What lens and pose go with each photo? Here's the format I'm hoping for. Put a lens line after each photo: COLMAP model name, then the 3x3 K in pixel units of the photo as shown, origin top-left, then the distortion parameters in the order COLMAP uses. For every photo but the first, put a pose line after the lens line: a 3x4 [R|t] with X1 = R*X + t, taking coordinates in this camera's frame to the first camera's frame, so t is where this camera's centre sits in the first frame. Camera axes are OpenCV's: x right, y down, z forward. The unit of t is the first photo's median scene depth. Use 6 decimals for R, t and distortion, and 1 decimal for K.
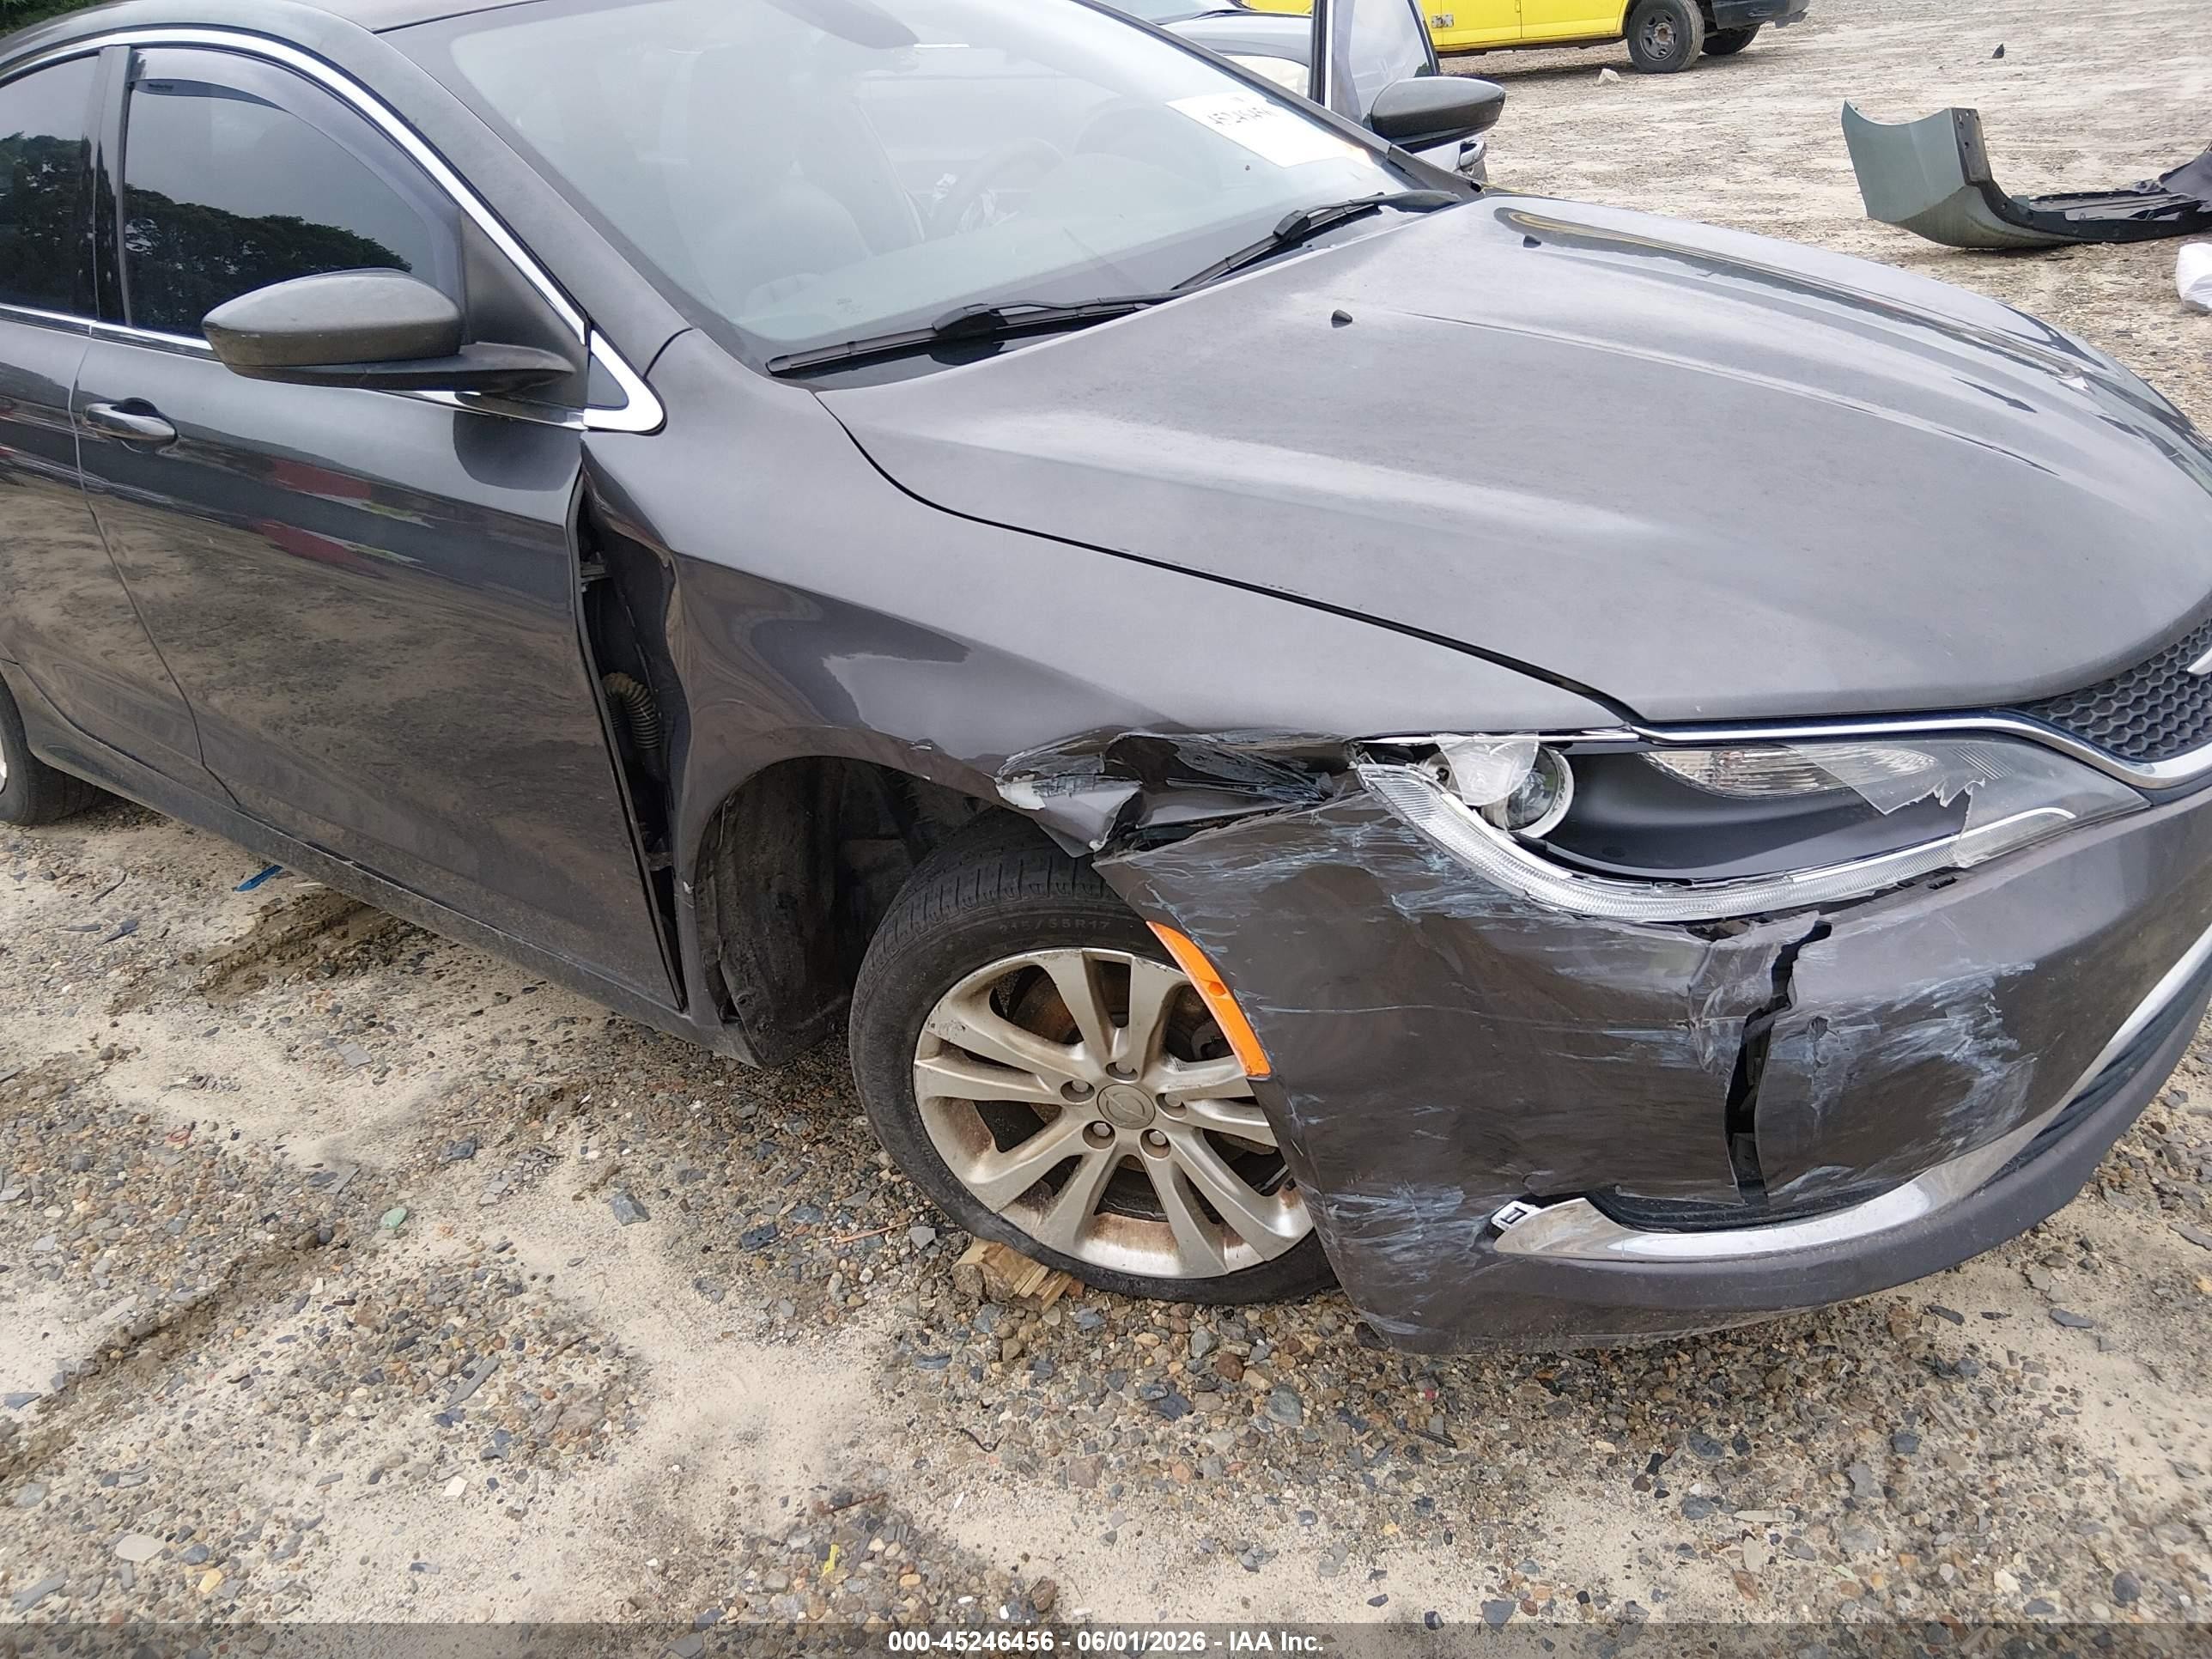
lens RADIAL K [[1667.1, 0, 1105.9], [0, 1667.1, 823.4], [0, 0, 1]] dist [0.072843, -0.120522]
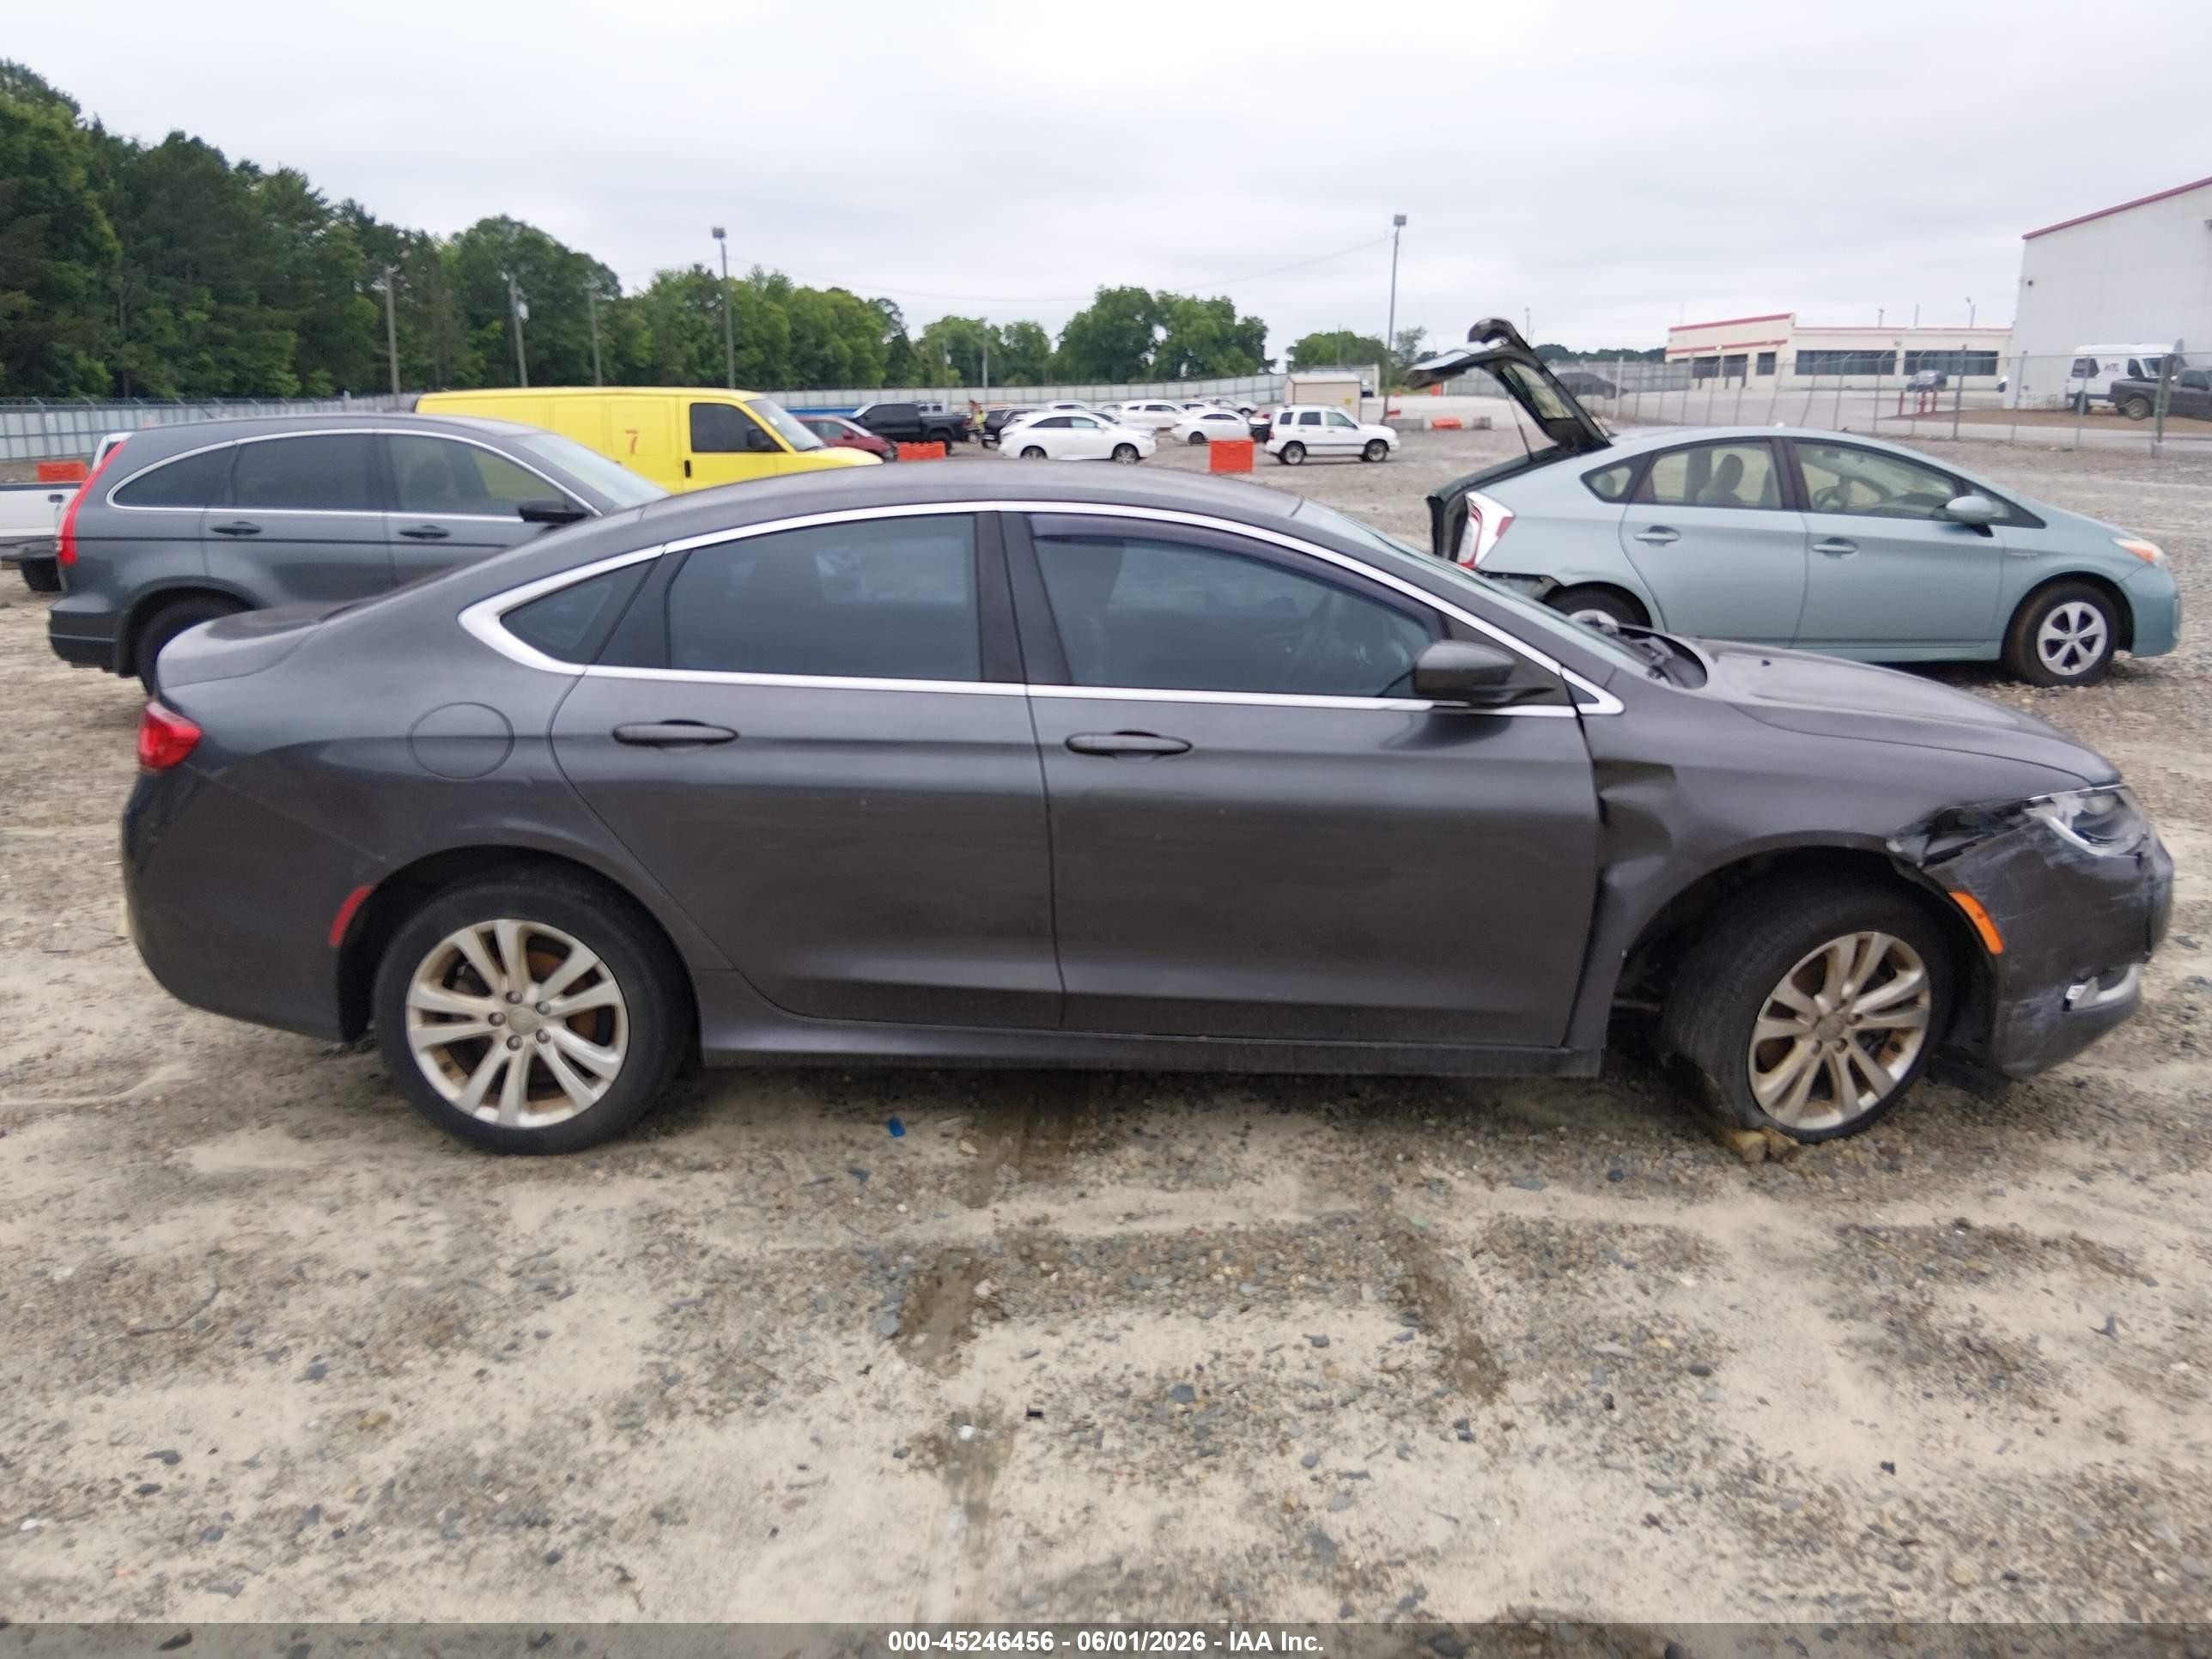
lens RADIAL K [[1667.1, 0, 1112.1], [0, 1667.1, 827.0], [0, 0, 1]] dist [0.072843, -0.120522]
pose [[0.811214, -0.057073, 0.581957, -1.924866], [0.206684, 0.958970, -0.194059, 0.156710], [-0.547004, 0.277704, 0.789726, -0.205438]]
